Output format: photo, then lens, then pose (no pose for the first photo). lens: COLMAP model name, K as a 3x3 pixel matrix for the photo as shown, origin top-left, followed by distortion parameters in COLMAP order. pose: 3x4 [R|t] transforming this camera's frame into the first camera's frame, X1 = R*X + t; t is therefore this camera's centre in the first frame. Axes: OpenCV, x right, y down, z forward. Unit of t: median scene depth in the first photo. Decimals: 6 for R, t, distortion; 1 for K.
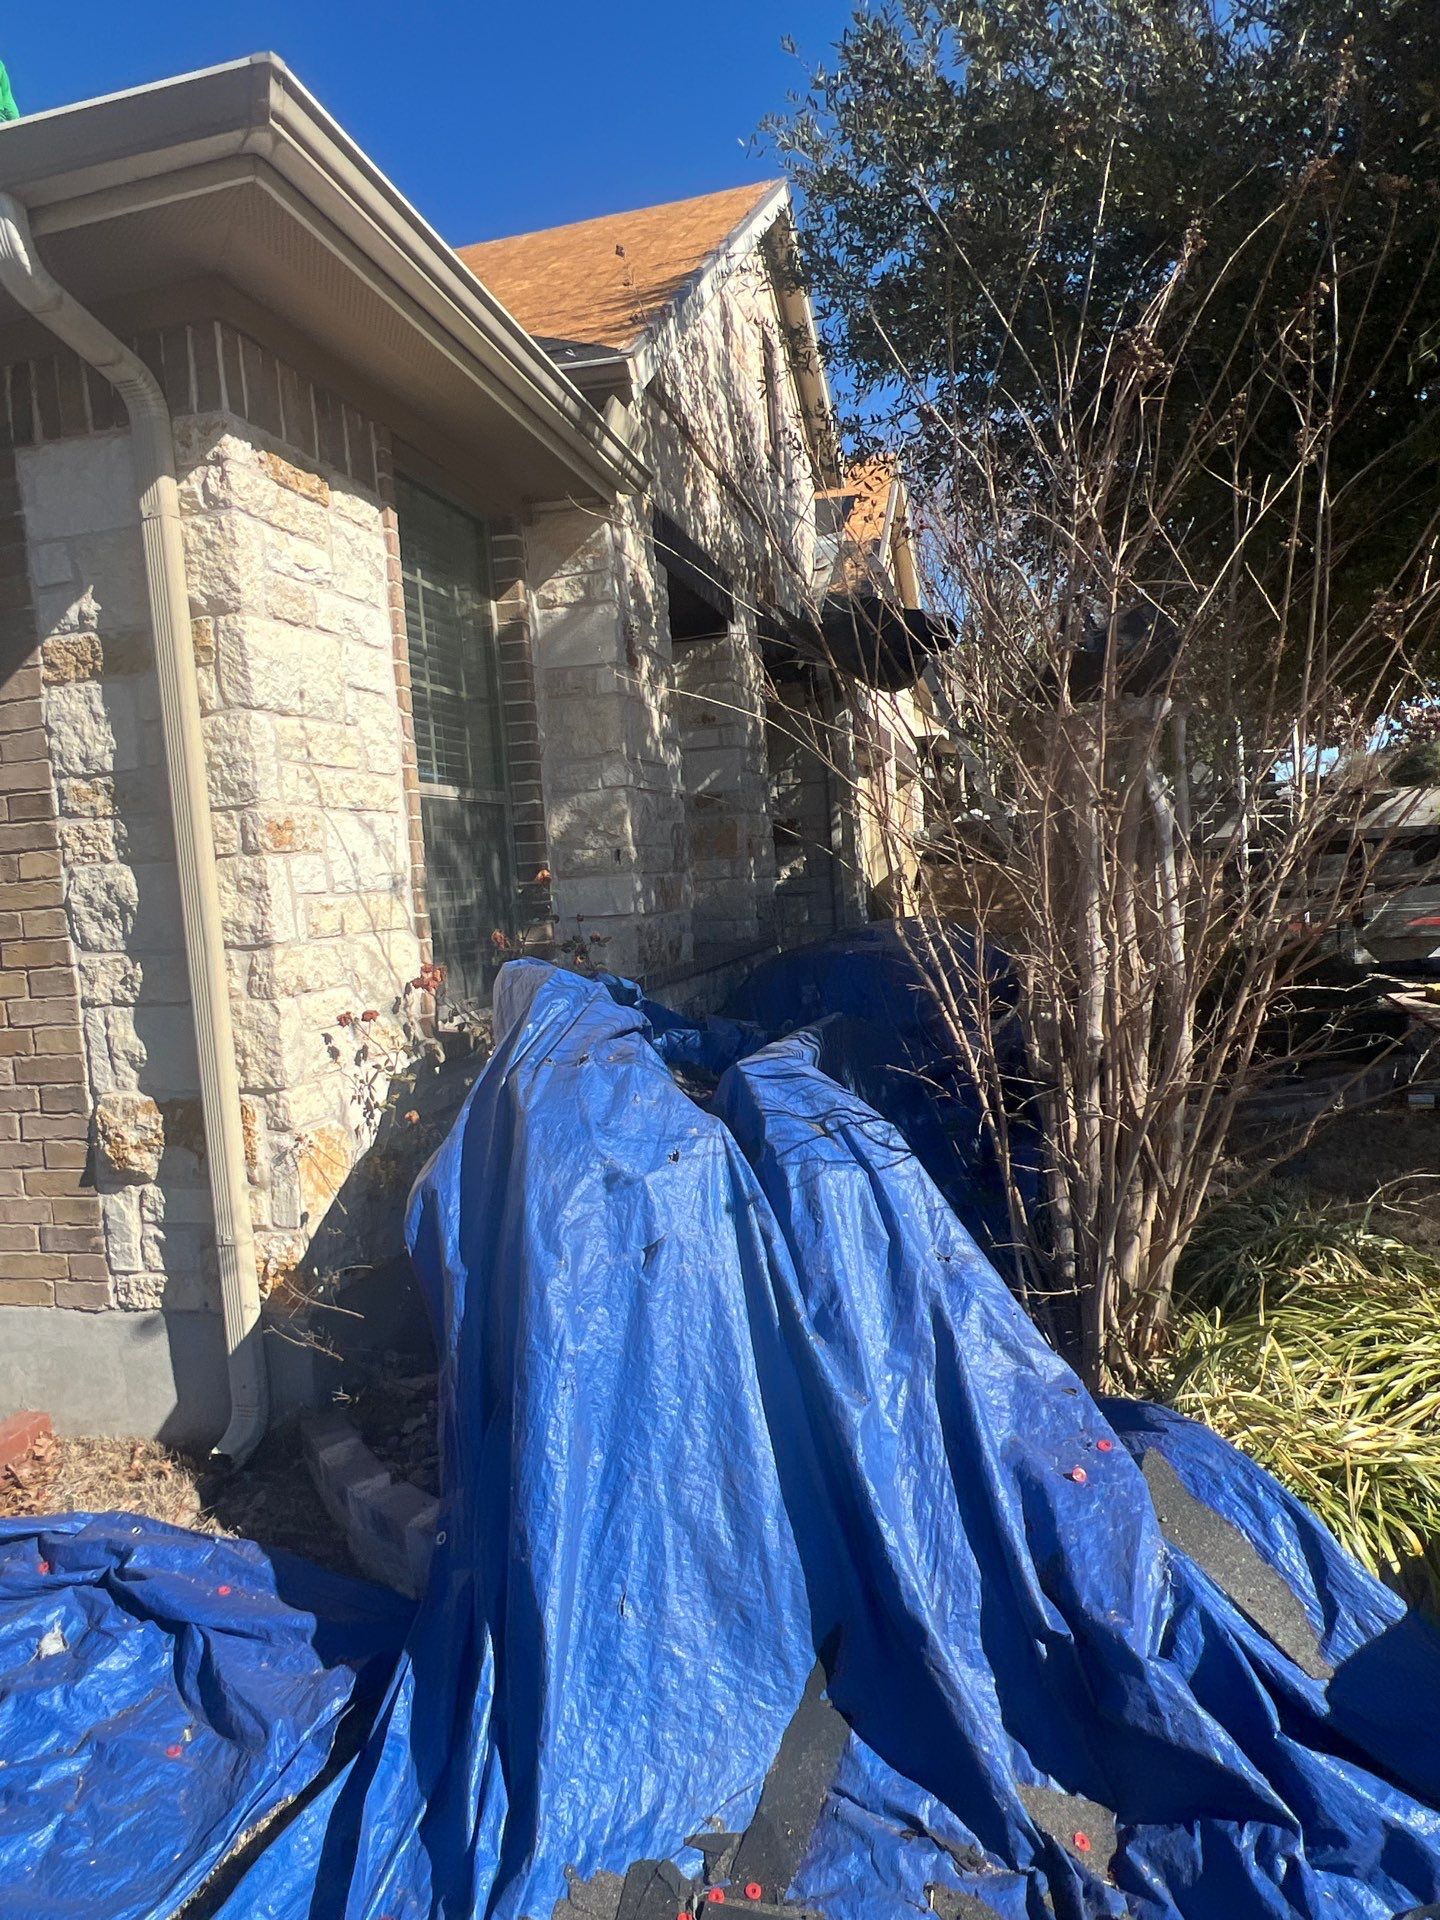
lens RADIAL K [[1164.0, 0, 720.0], [0, 1164.0, 960.0], [0, 0, 1]] dist [0.003048, -0.012816]
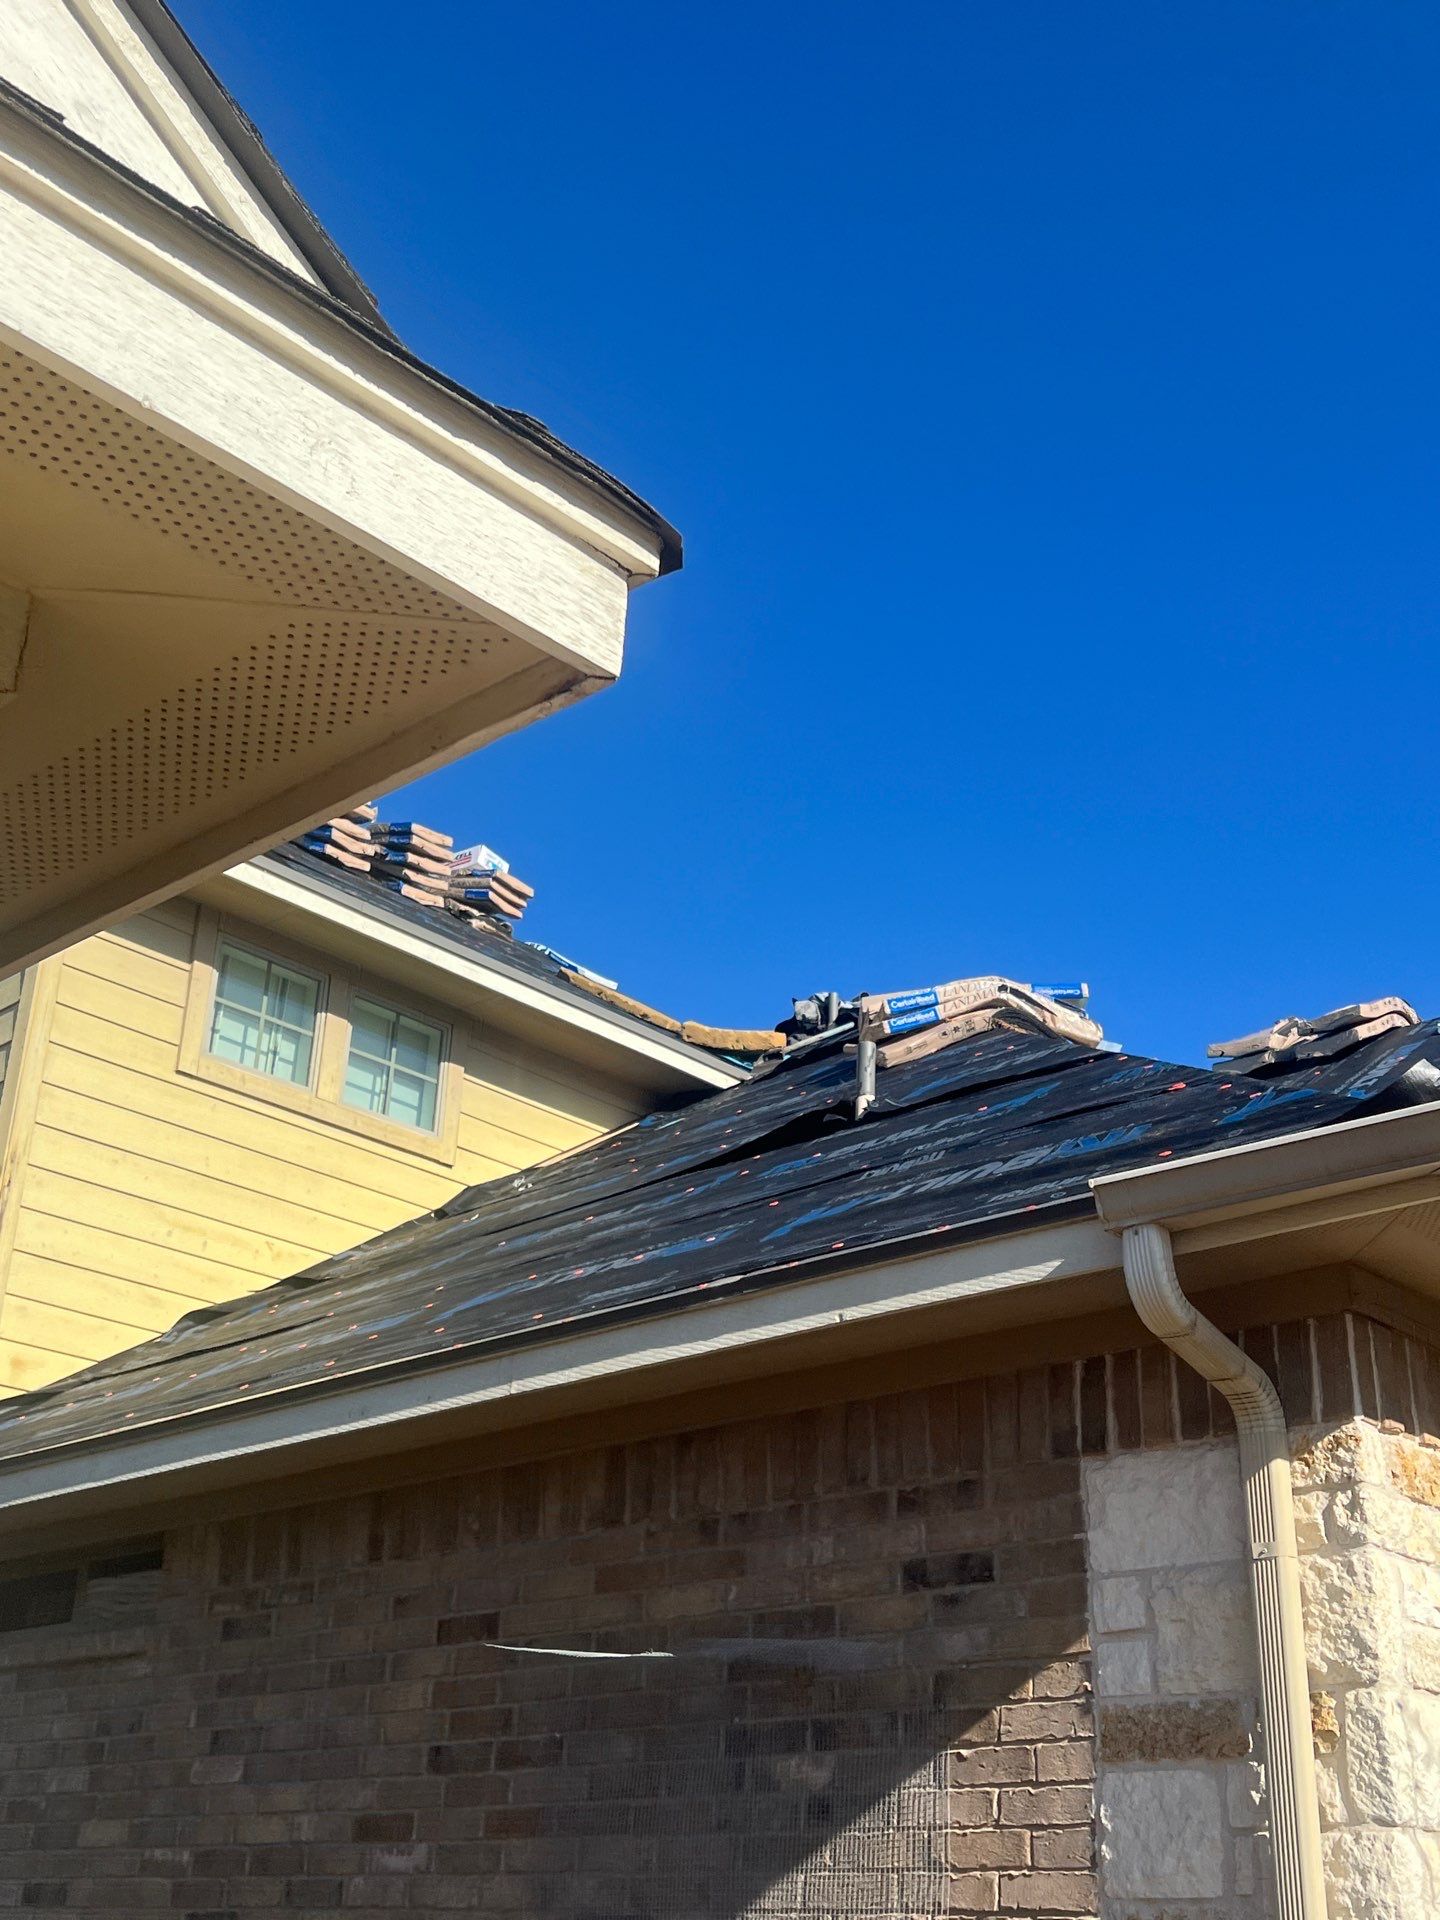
lens RADIAL K [[2147.9, 0, 720.0], [0, 2147.9, 960.0], [0, 0, 1]] dist [-0.010050, -0.008095]
pose [[0.866085, -0.121638, -0.484873, -0.058238], [-0.135121, 0.876877, -0.461333, -0.020646], [0.481289, 0.465070, 0.743014, -0.399875]]
